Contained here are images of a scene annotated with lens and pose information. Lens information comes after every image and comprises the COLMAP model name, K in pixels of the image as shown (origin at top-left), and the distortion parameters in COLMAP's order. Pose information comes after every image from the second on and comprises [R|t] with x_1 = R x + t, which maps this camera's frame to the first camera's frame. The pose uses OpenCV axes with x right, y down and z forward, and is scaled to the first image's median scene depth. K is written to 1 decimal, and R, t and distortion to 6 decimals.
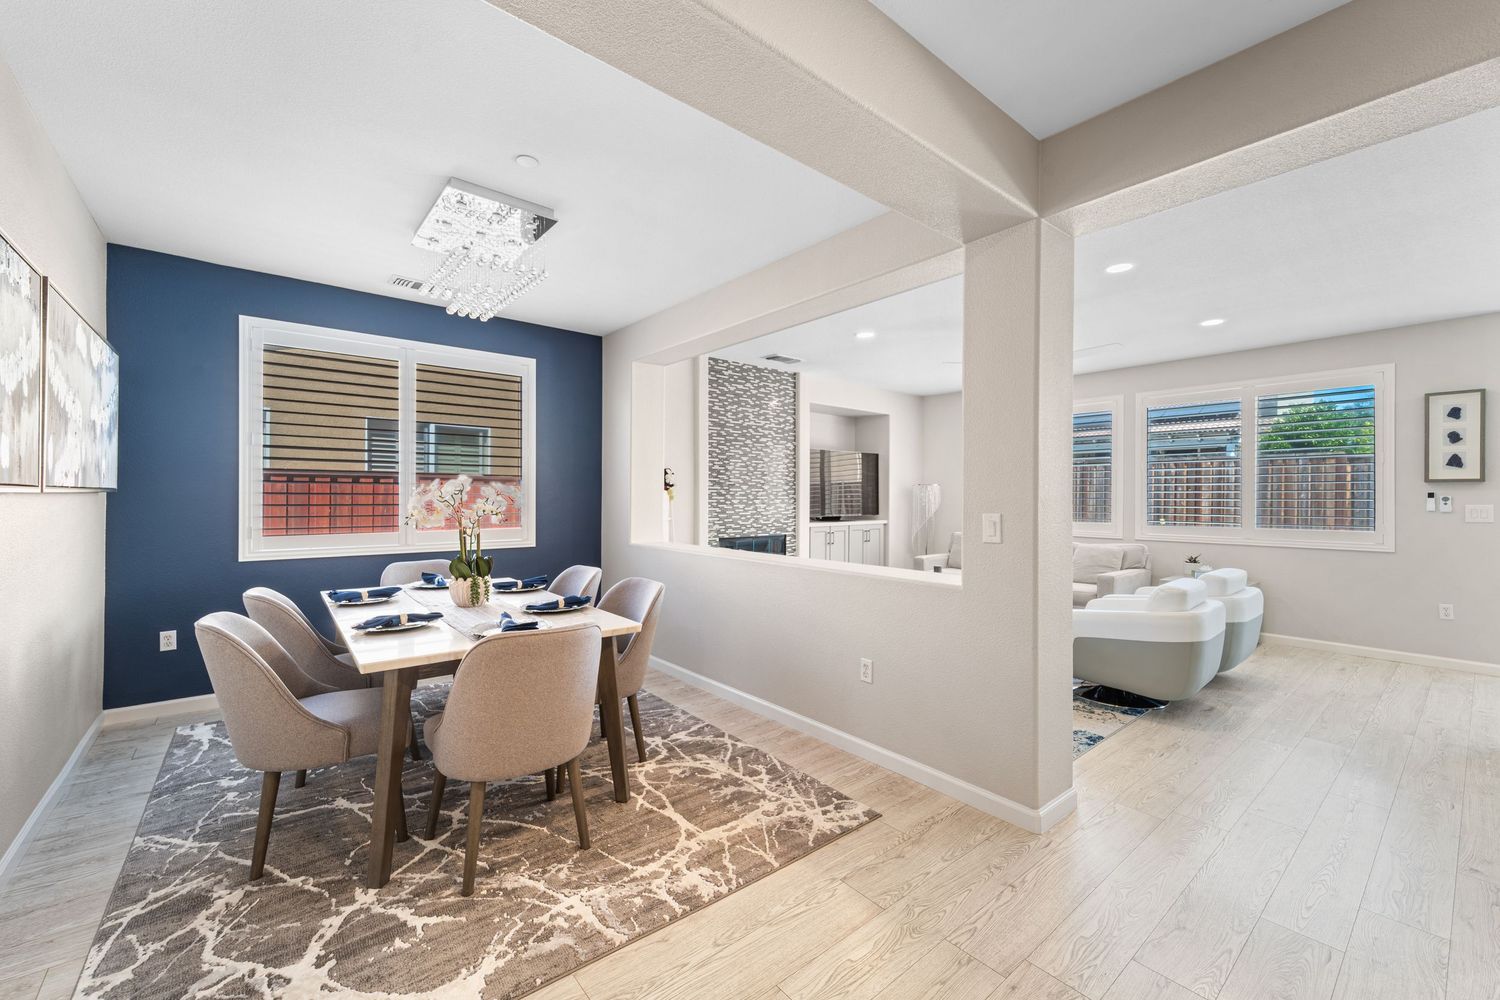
lens RADIAL K [[601.1, 0, 746.8], [0, 601.1, 496.1], [0, 0, 1]] dist [0.004149, 0.000323]
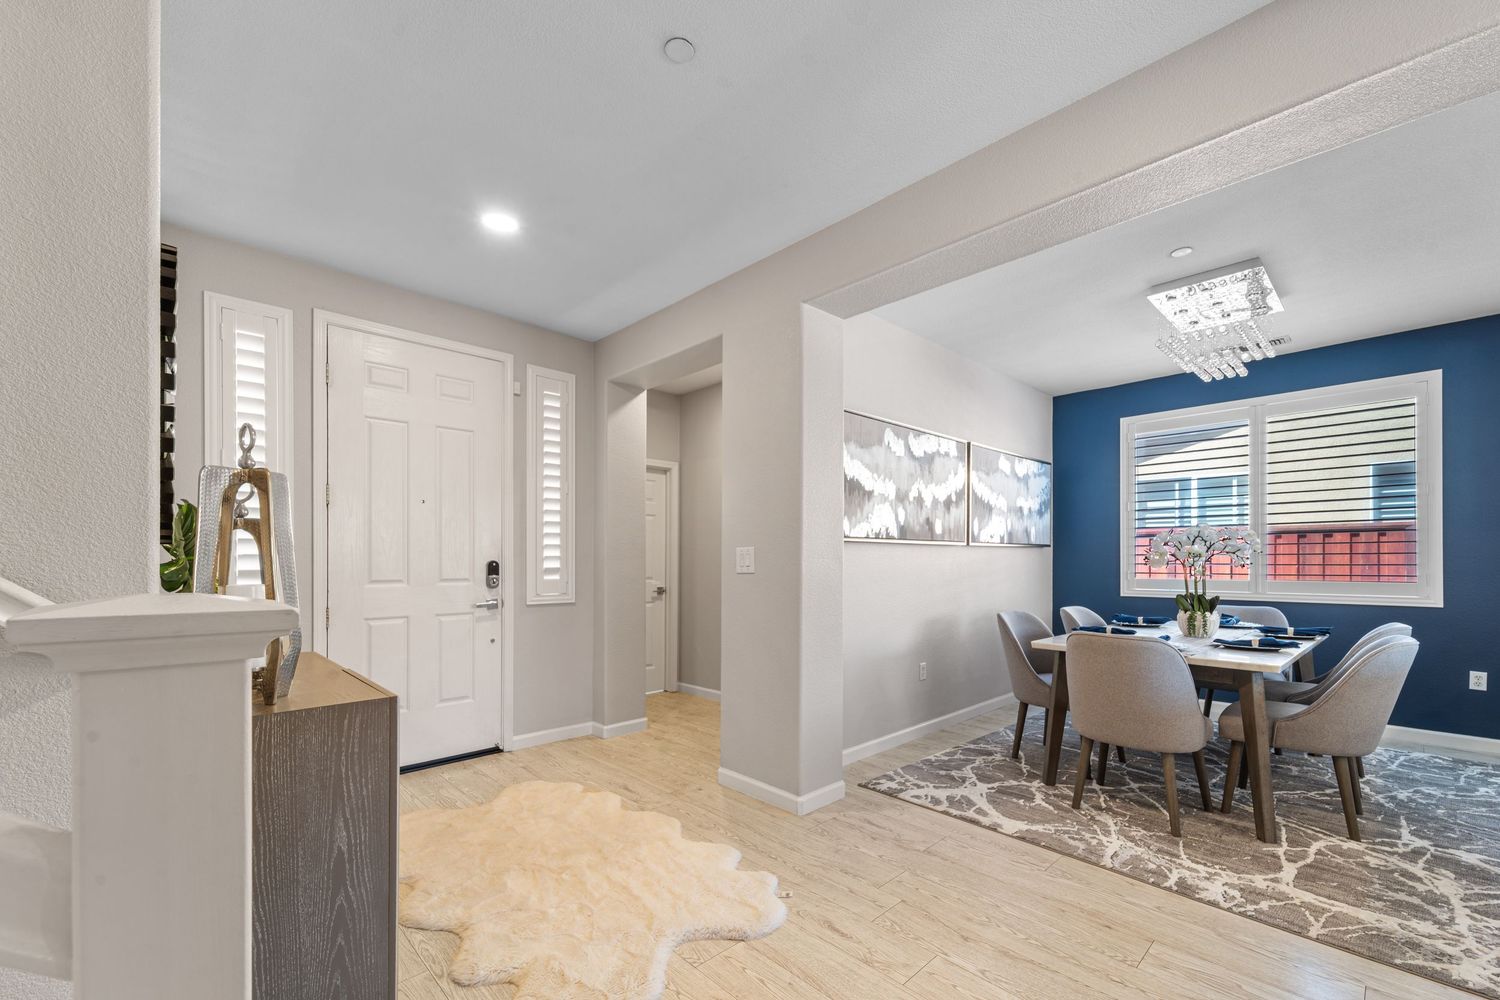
lens RADIAL K [[619.8, 0, 770.5], [0, 619.8, 559.4], [0, 0, 1]] dist [0.002103, 0.000059]
pose [[0.098521, -0.004180, -0.995126, 0.585762], [0.002079, 0.999990, -0.003995, 0.033585], [0.995133, -0.001676, 0.098529, 0.066178]]
